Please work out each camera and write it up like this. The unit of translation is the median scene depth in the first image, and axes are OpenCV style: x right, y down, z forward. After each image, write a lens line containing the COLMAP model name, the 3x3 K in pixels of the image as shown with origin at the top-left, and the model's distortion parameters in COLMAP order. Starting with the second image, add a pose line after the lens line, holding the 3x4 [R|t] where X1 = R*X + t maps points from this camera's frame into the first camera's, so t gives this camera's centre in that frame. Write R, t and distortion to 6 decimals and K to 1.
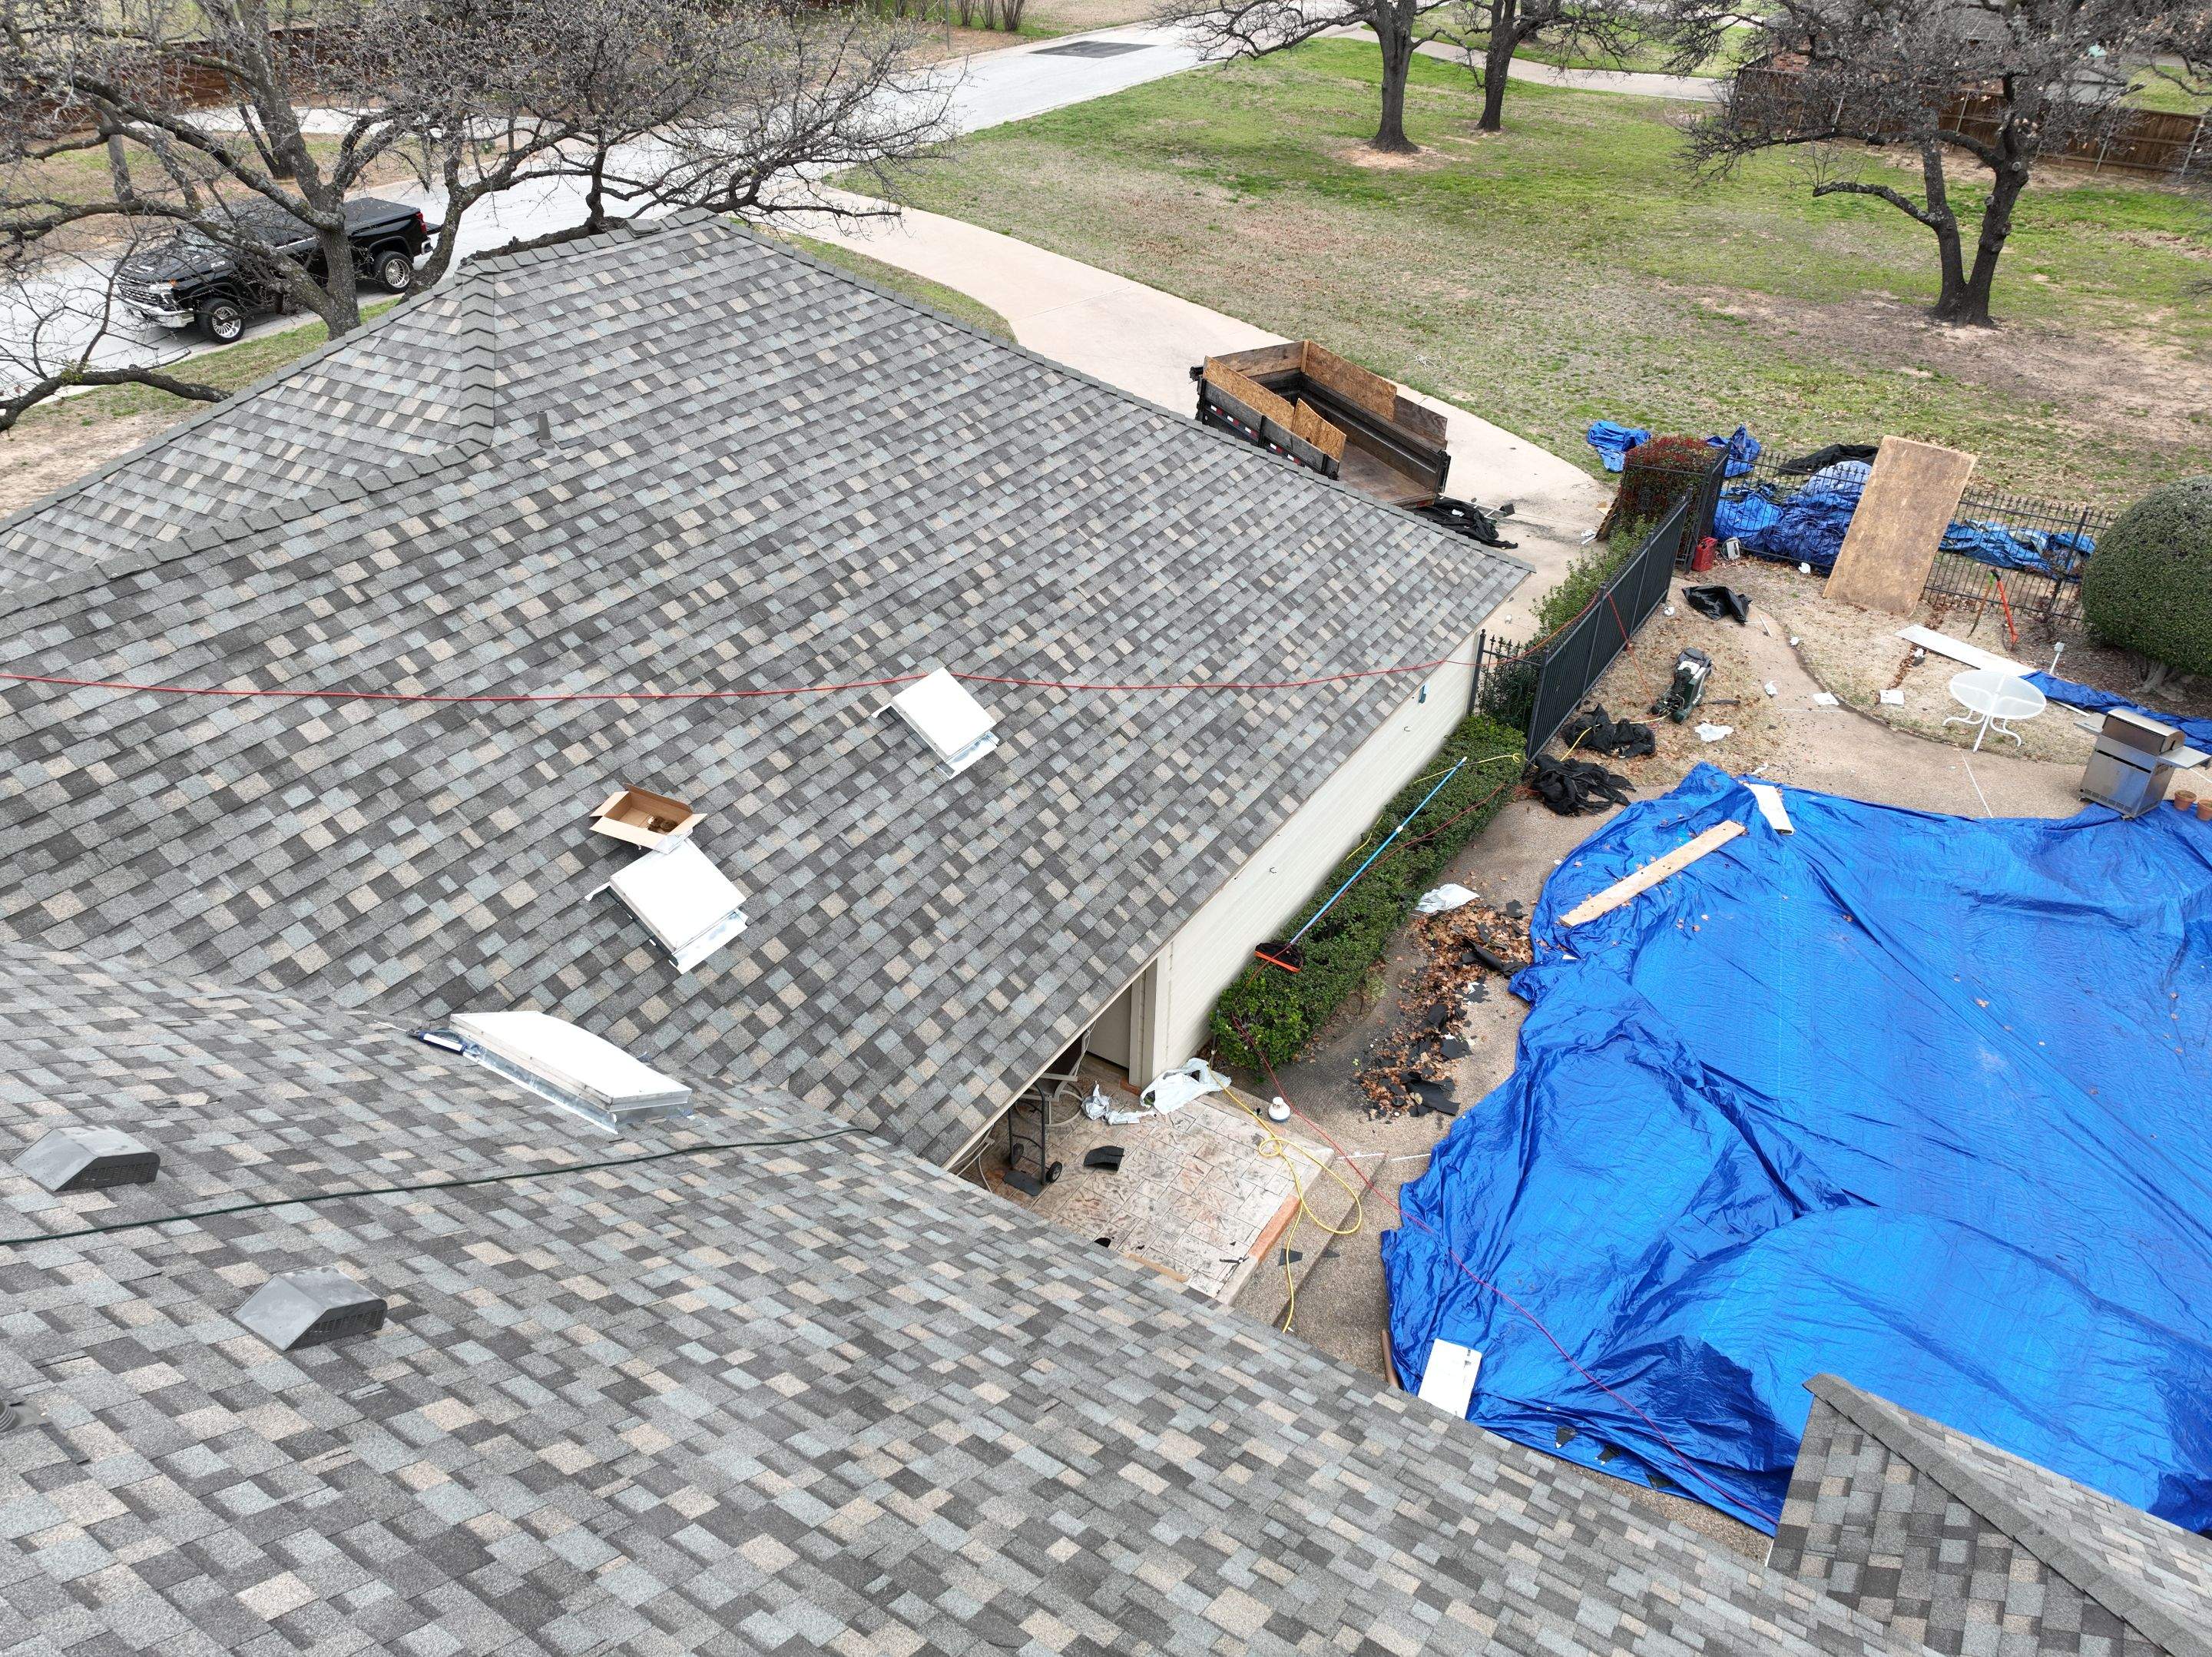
lens RADIAL K [[1559.6, 0, 1109.9], [0, 1559.6, 821.4], [0, 0, 1]] dist [-0.004025, 0.021331]
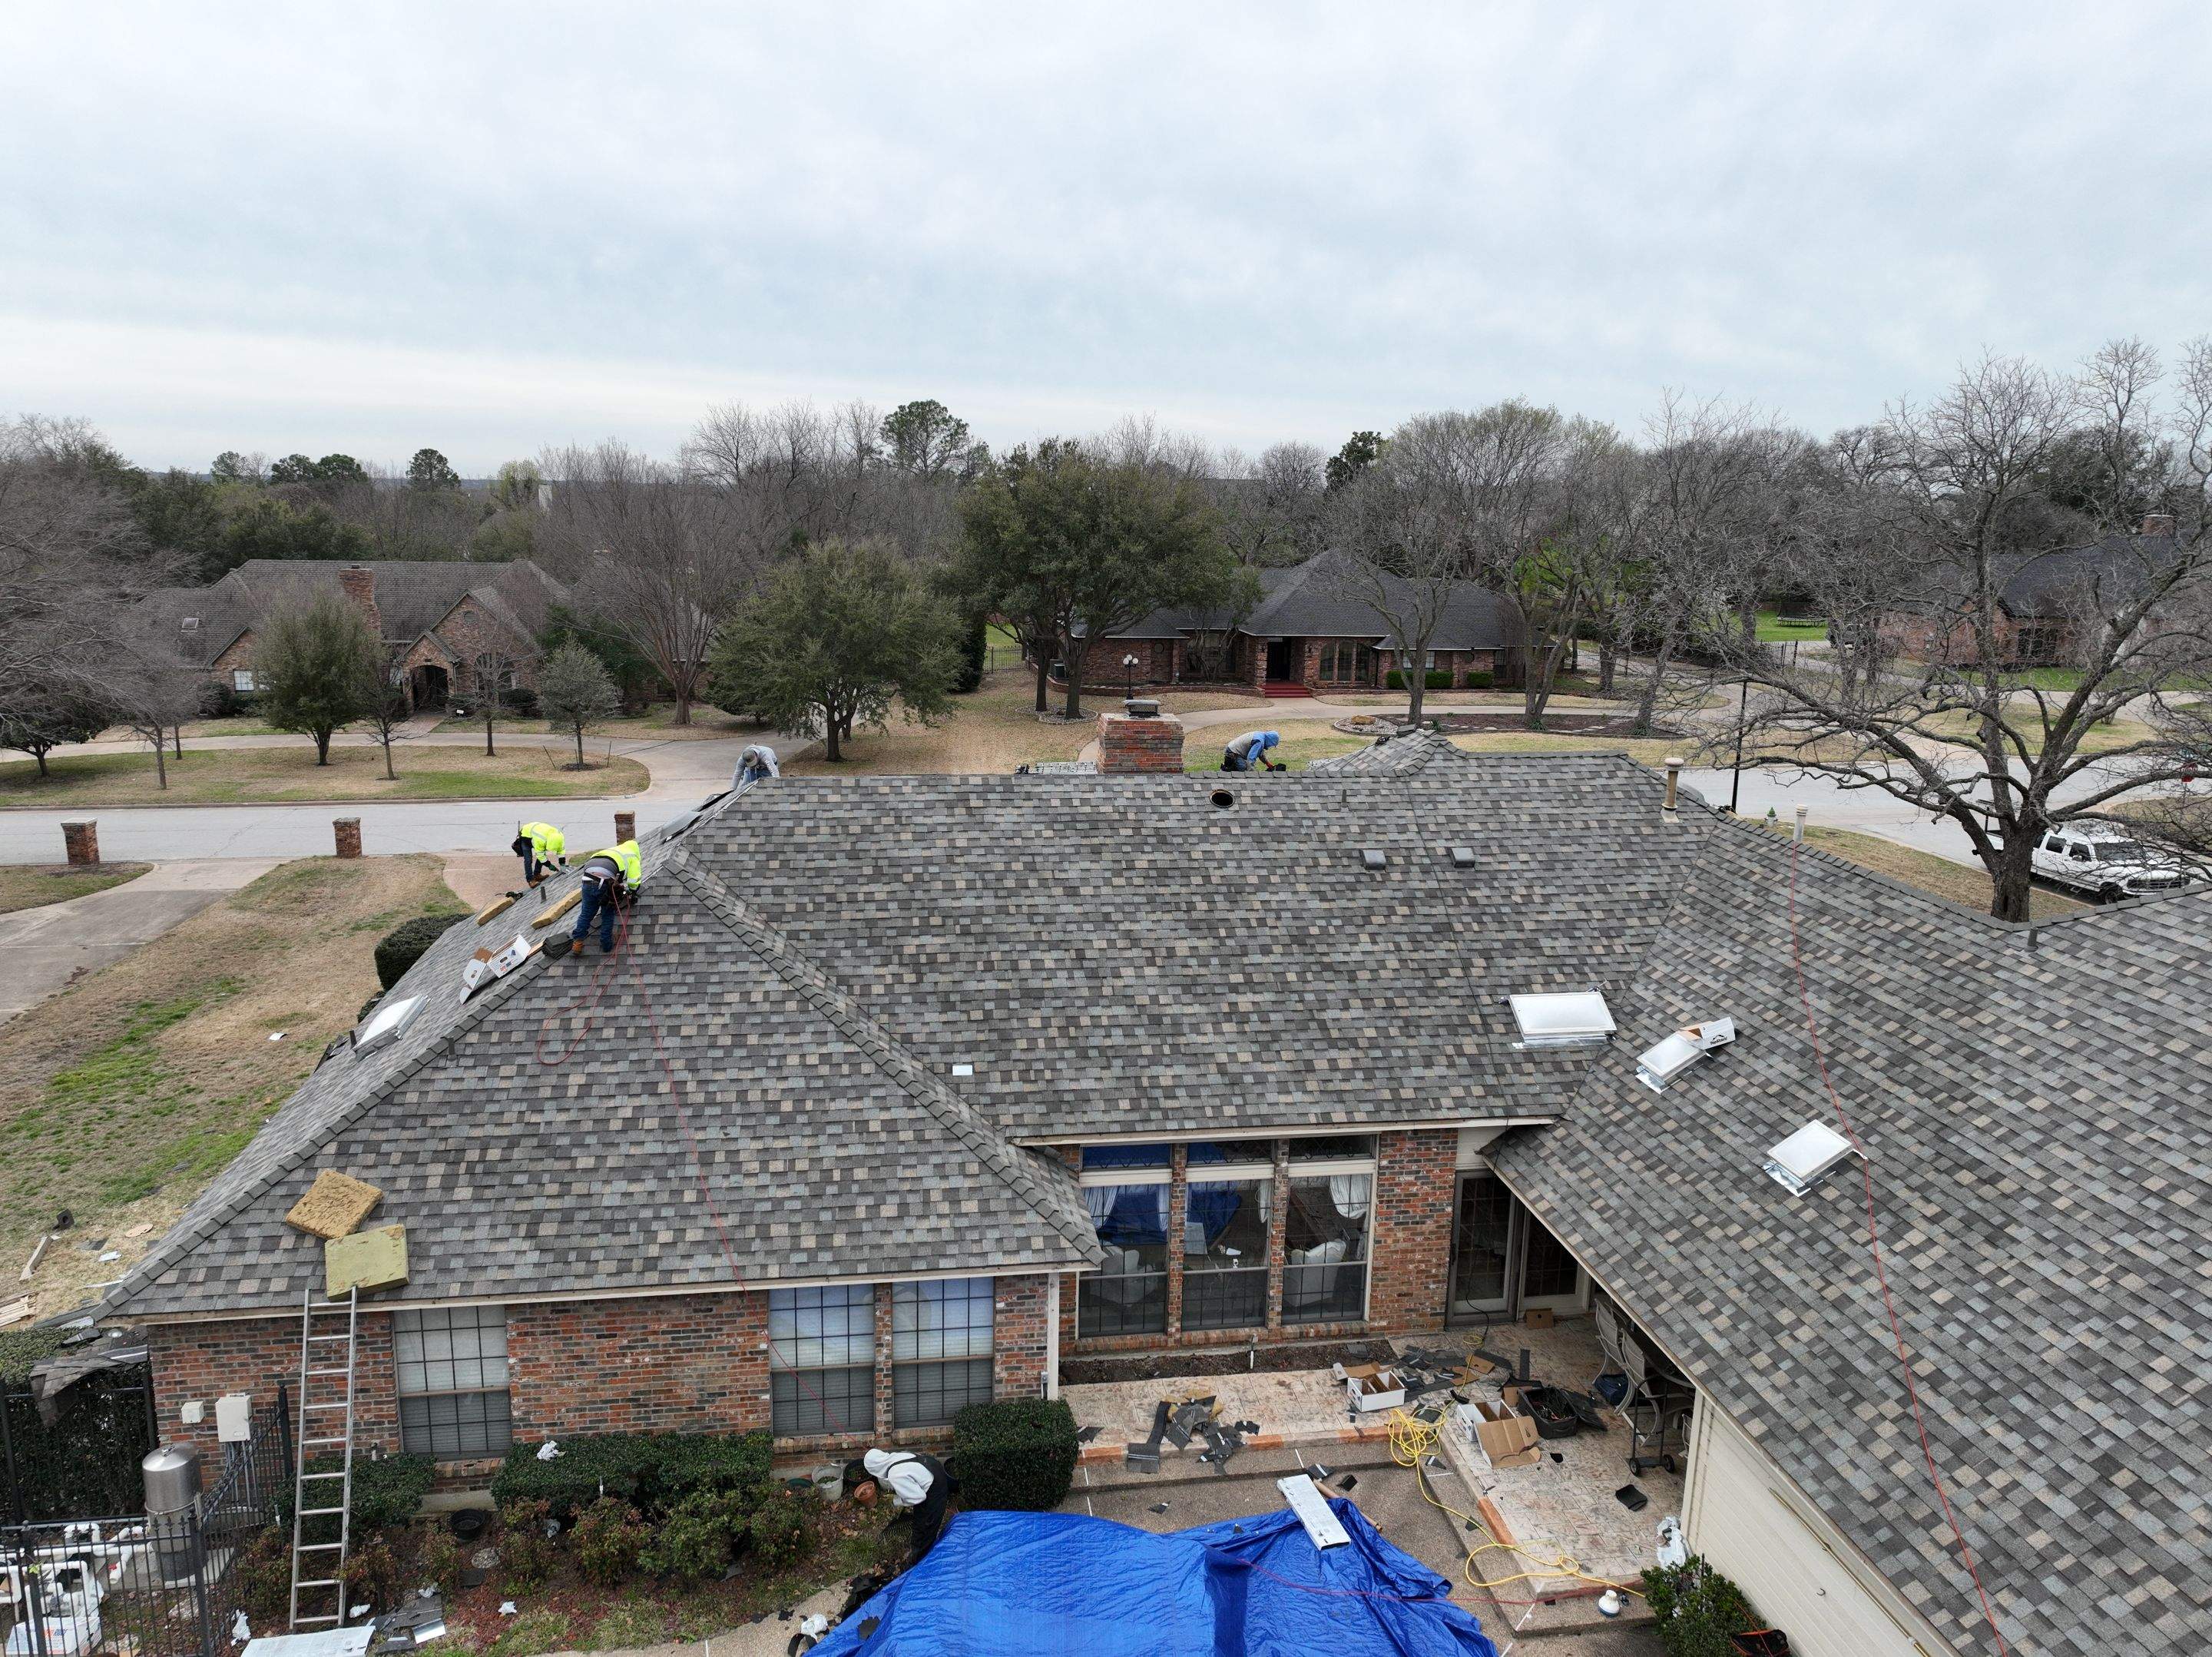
lens RADIAL K [[1559.6, 0, 1106.9], [0, 1559.6, 826.8], [0, 0, 1]] dist [-0.004025, 0.021331]
pose [[-0.755242, 0.106564, -0.646725, 1.061675], [-0.380702, 0.731876, 0.565176, -0.717343], [0.533550, 0.673054, -0.512174, 1.061869]]
